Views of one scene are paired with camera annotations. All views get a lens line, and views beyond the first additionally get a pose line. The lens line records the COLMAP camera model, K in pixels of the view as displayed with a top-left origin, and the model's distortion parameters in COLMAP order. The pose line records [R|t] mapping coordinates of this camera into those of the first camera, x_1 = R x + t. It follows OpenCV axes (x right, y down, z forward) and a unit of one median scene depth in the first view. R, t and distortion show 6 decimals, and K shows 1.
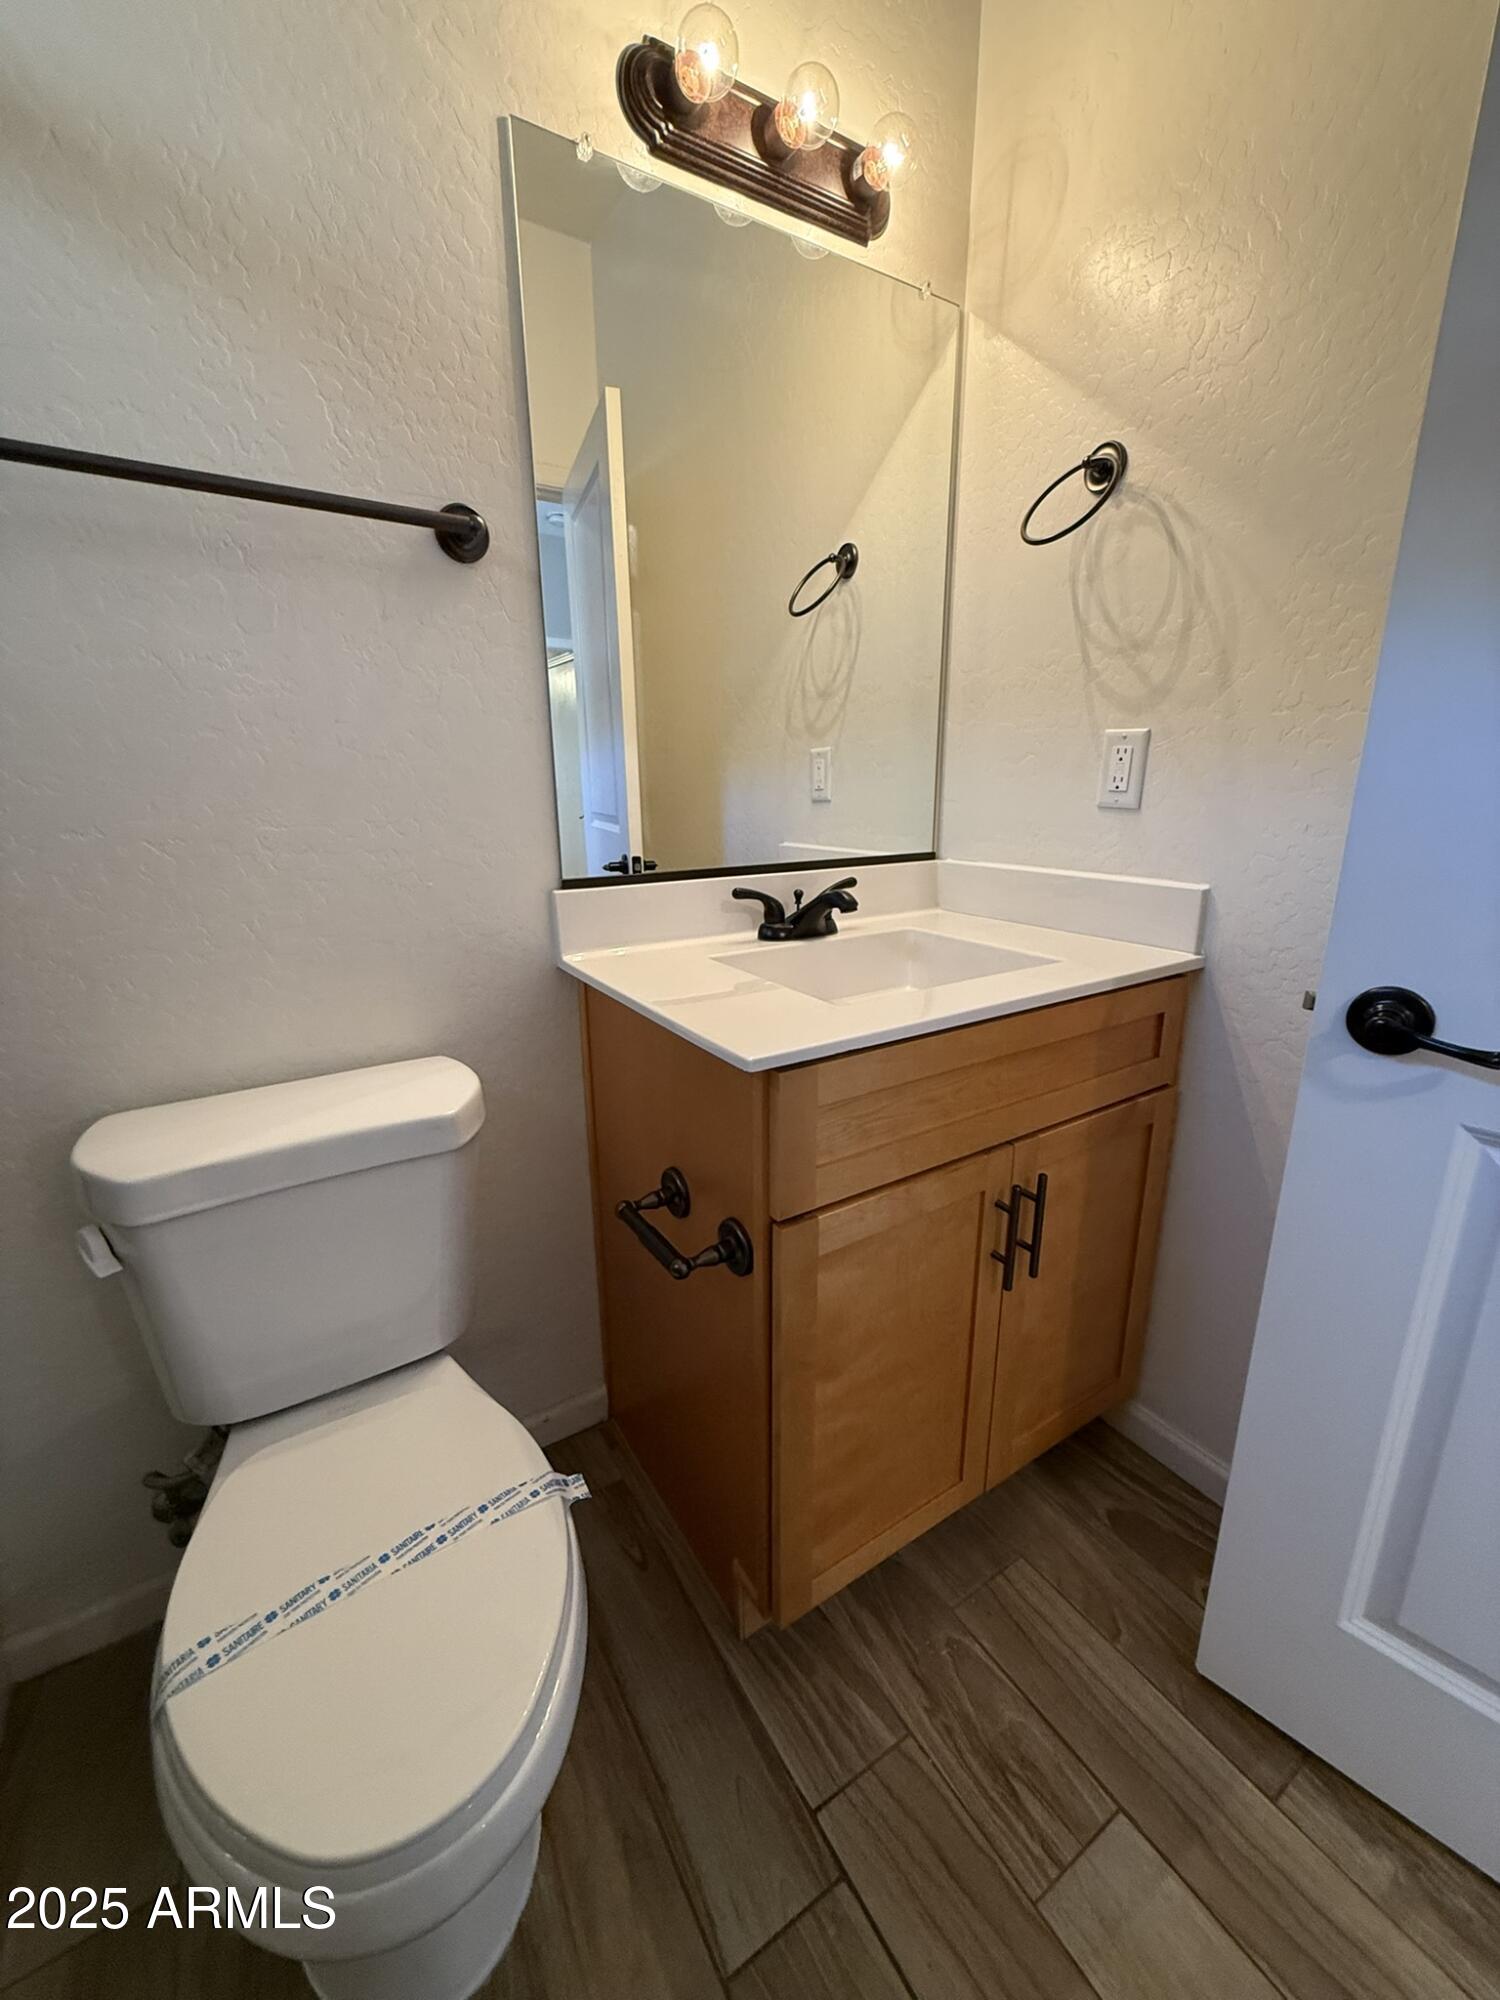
lens RADIAL K [[790.5, 0, 753.6], [0, 790.5, 996.6], [0, 0, 1]] dist [-0.000027, -0.000219]
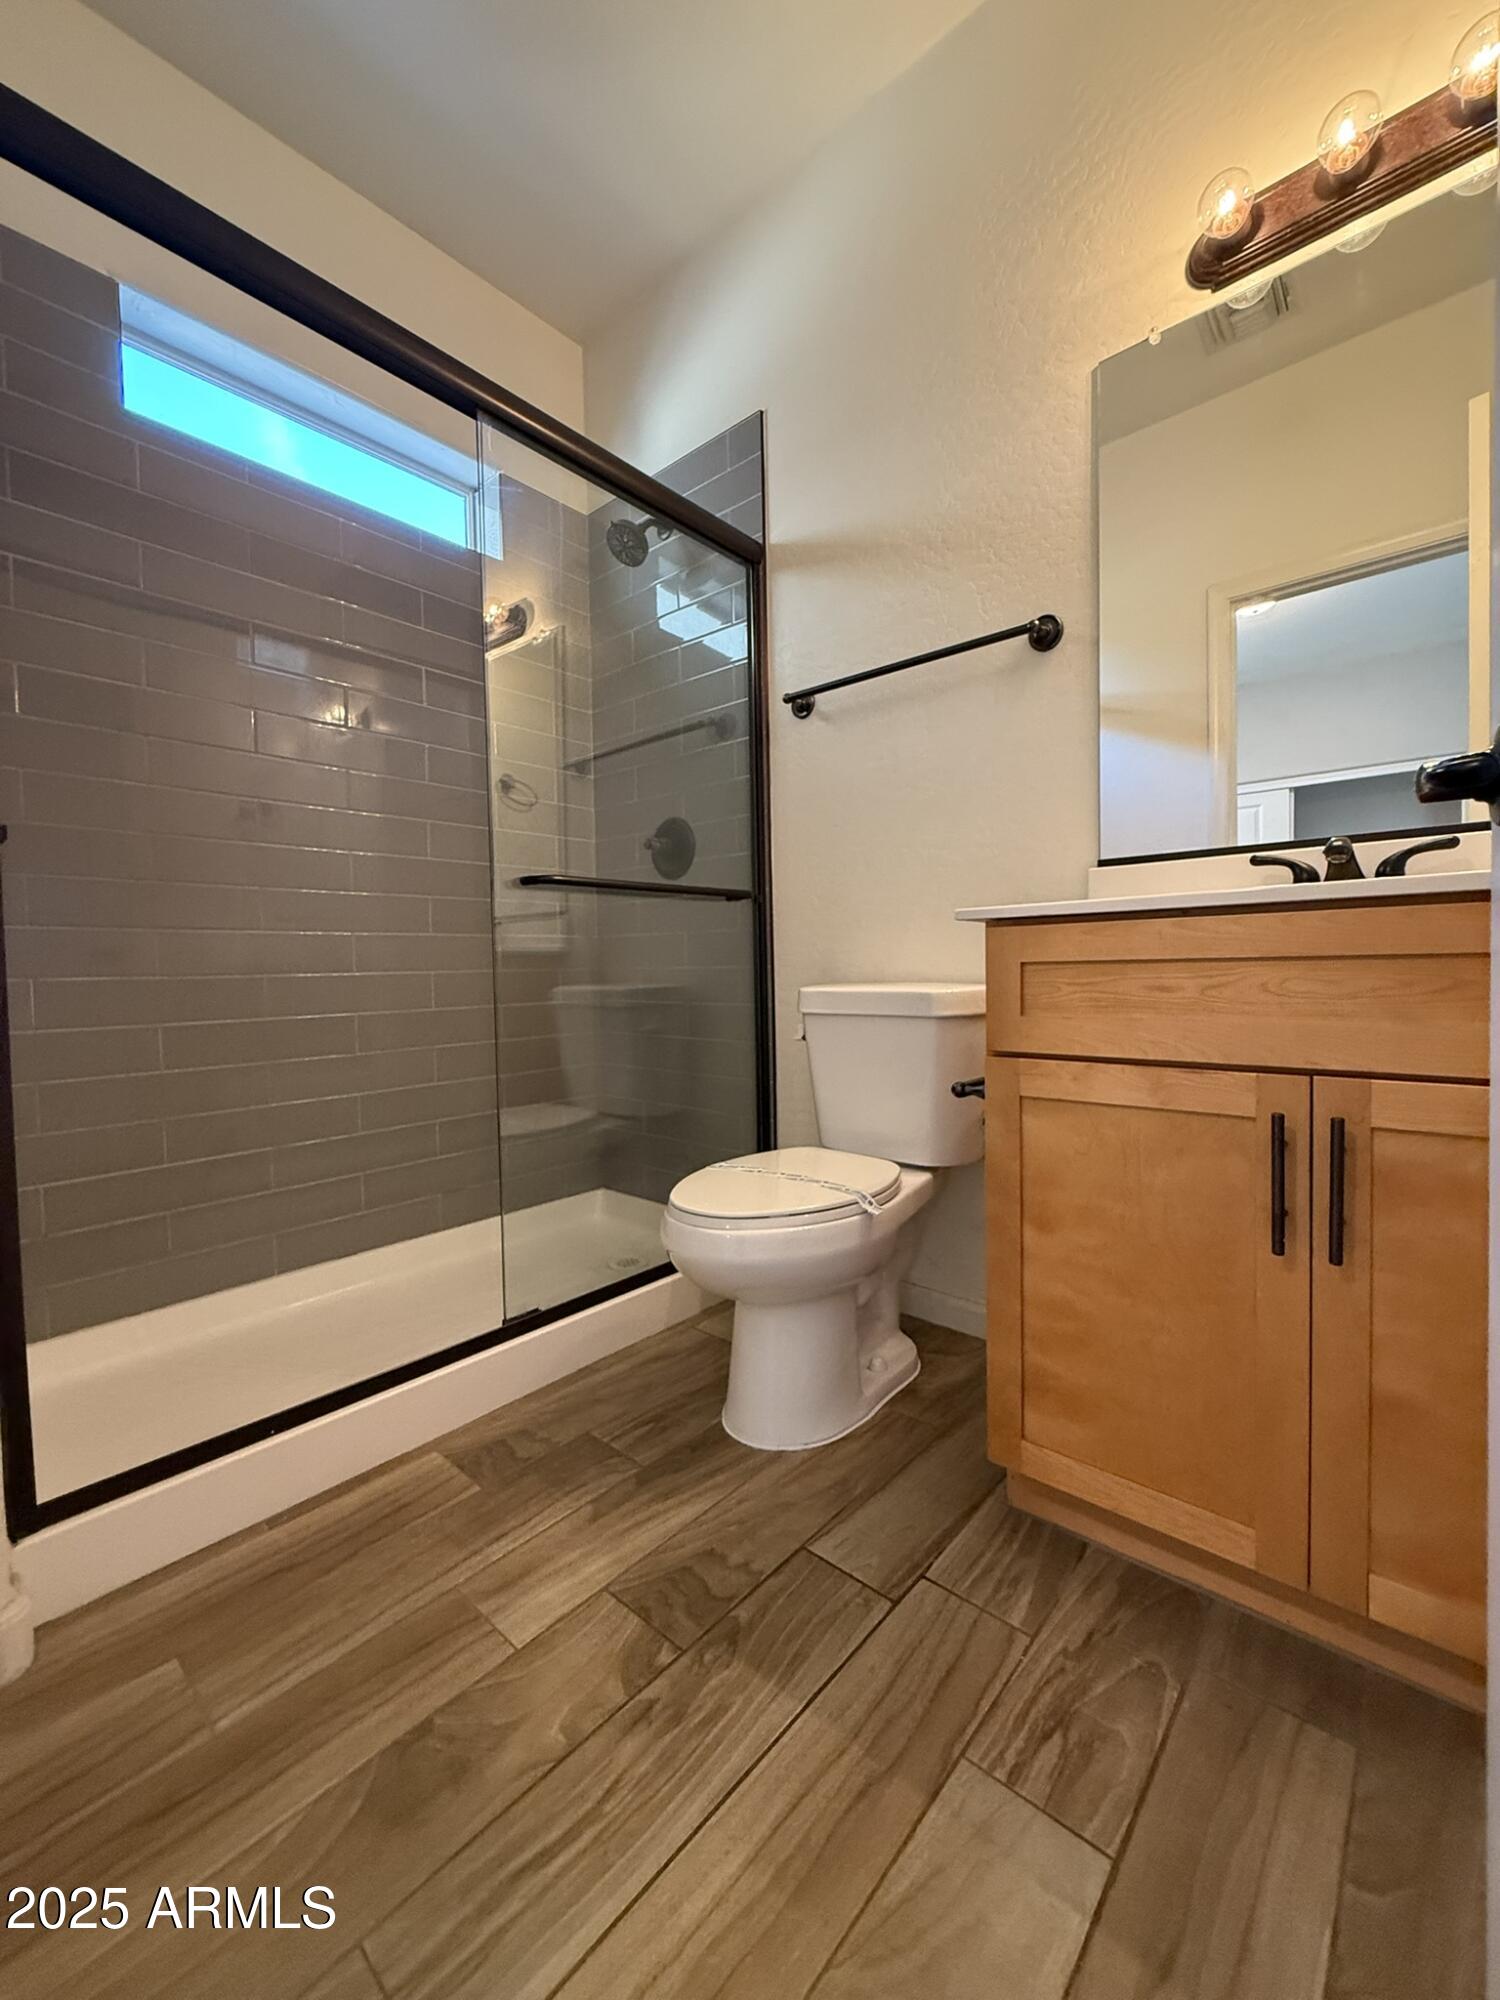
lens RADIAL K [[790.5, 0, 752.5], [0, 790.5, 988.5], [0, 0, 1]] dist [-0.000027, -0.000219]
pose [[0.281788, 0.030028, -0.959007, 1.010941], [-0.236270, 0.970904, -0.039023, 0.286578], [0.929931, 0.237580, 0.280684, 0.227685]]
